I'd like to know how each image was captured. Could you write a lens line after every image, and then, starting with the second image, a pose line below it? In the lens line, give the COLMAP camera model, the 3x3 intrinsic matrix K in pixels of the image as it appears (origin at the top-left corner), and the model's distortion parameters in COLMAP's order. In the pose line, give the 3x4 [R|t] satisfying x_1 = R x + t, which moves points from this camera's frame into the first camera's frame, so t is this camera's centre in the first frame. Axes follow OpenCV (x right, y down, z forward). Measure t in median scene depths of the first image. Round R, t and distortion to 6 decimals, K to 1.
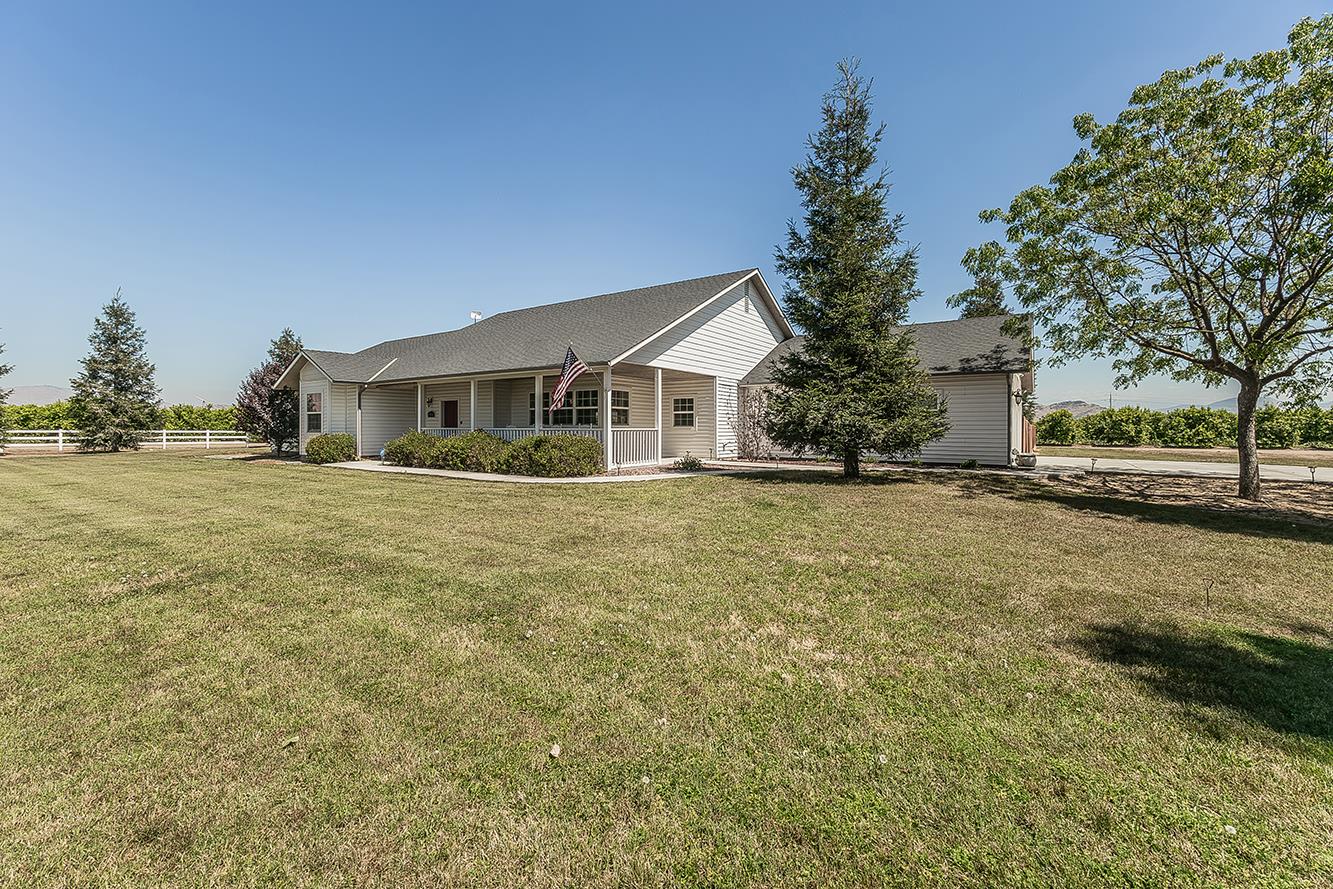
lens RADIAL K [[560.6, 0, 651.8], [0, 560.6, 443.4], [0, 0, 1]] dist [0.000267, -0.000209]
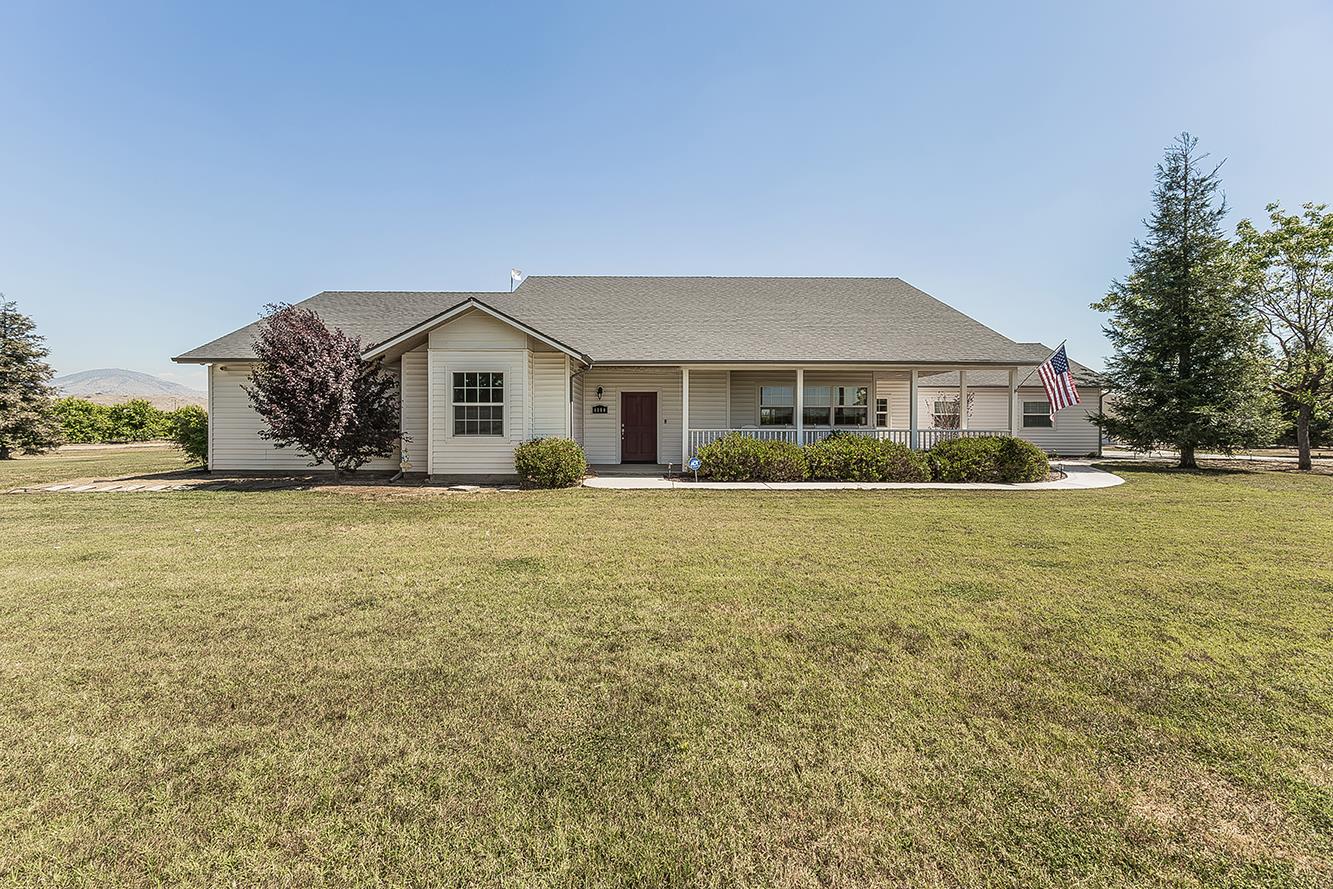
lens RADIAL K [[560.6, 0, 651.8], [0, 560.6, 443.4], [0, 0, 1]] dist [0.000267, -0.000209]
pose [[0.774425, -0.017856, 0.632413, -0.853296], [0.009414, 0.999816, 0.016701, -0.020170], [-0.632595, -0.006980, 0.774451, 0.408800]]
